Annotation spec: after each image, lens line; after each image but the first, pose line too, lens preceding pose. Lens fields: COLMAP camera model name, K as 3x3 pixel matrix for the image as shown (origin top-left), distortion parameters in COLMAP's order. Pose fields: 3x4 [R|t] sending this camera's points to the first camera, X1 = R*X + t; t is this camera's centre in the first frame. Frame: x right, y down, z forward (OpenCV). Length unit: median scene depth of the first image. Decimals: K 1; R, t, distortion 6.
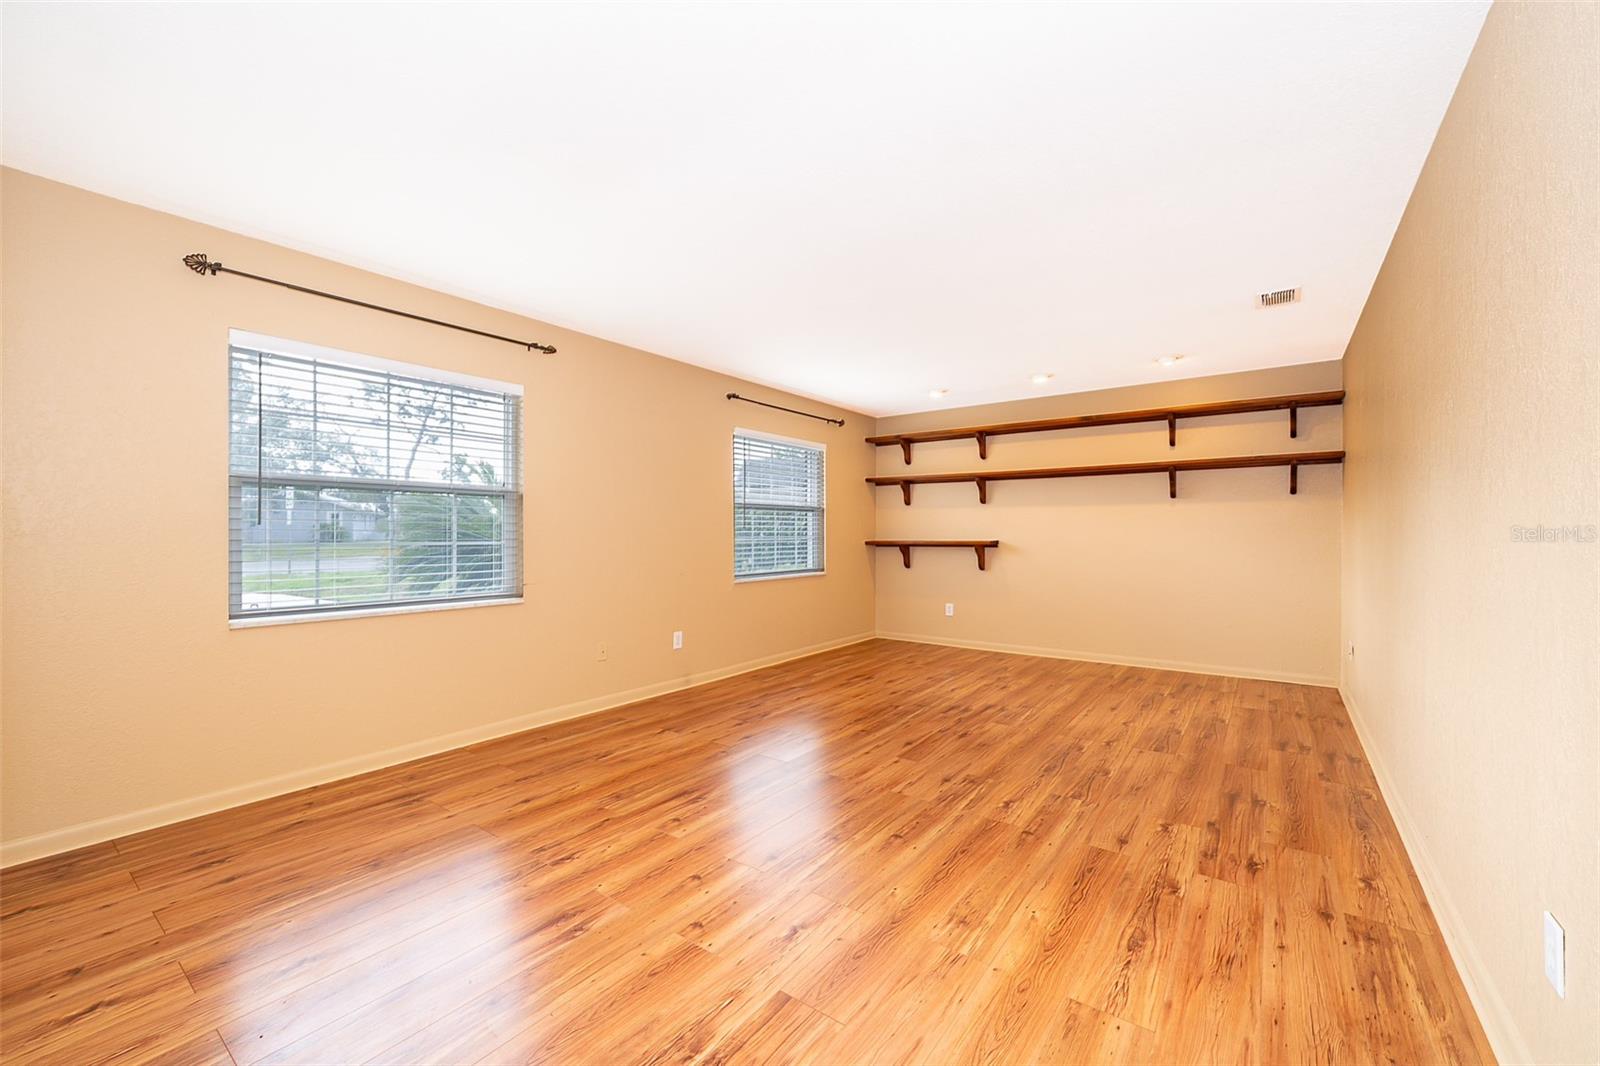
lens RADIAL K [[641.0, 0, 800.0], [0, 641.0, 533.0], [0, 0, 1]] dist [0.000082, -0.000278]
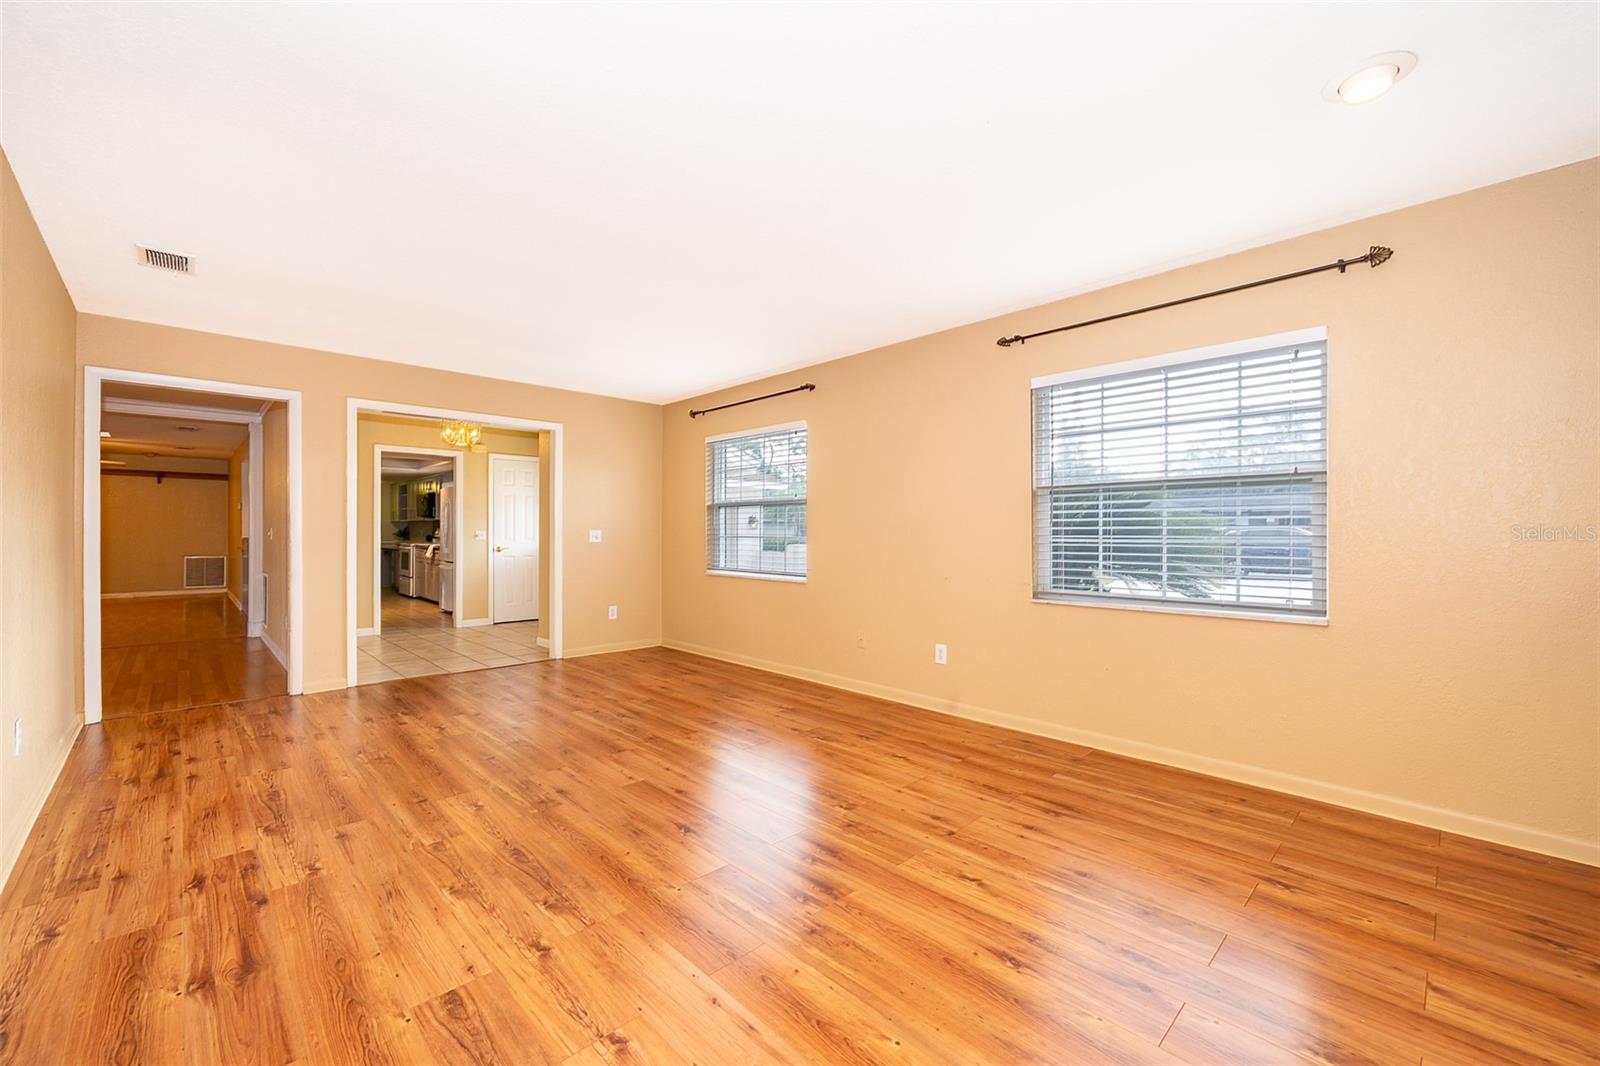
lens RADIAL K [[652.2, 0, 800.0], [0, 652.2, 533.0], [0, 0, 1]] dist [0.002353, 0.000579]
pose [[-0.173315, 0.001910, -0.984865, 0.931070], [0.000802, 0.999998, 0.001798, 0.002885], [0.984866, -0.000478, -0.173316, 1.265573]]
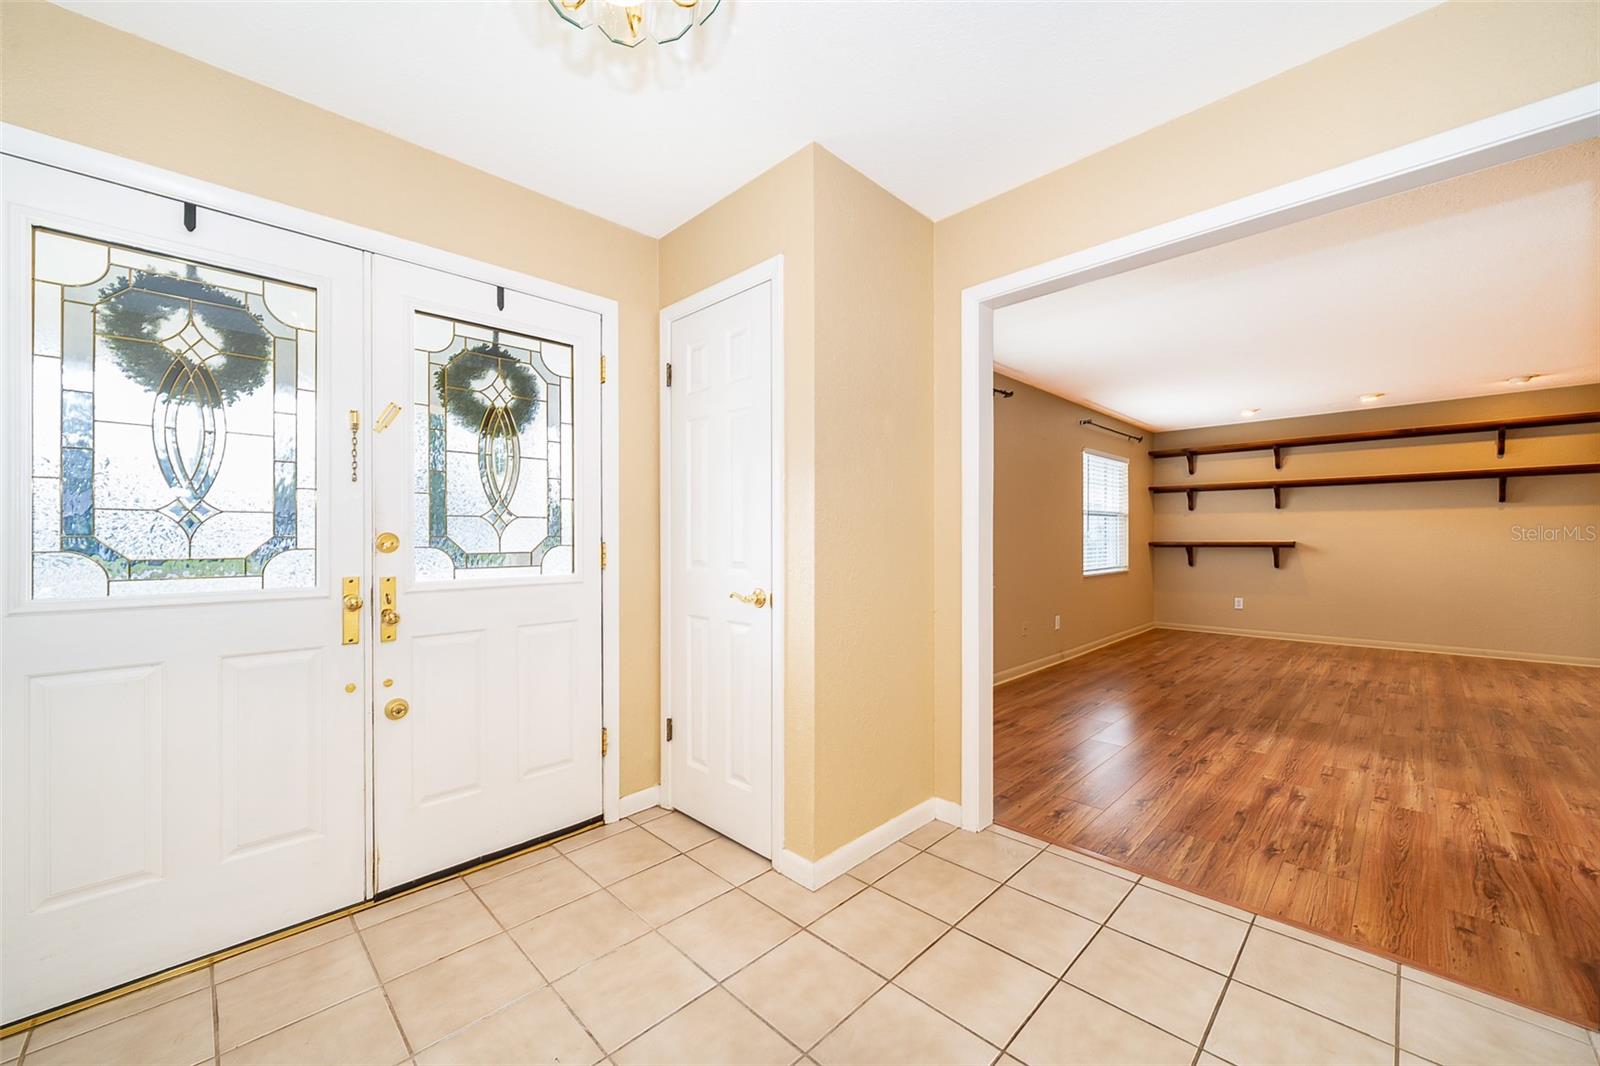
lens RADIAL K [[612.7, 0, 798.8], [0, 612.7, 543.3], [0, 0, 1]] dist [-0.000365, 0.000065]
pose [[0.989474, -0.000216, -0.144713, -0.672325], [0.001952, 0.999928, 0.011855, 0.000200], [0.144700, -0.012013, 0.989403, -0.309209]]
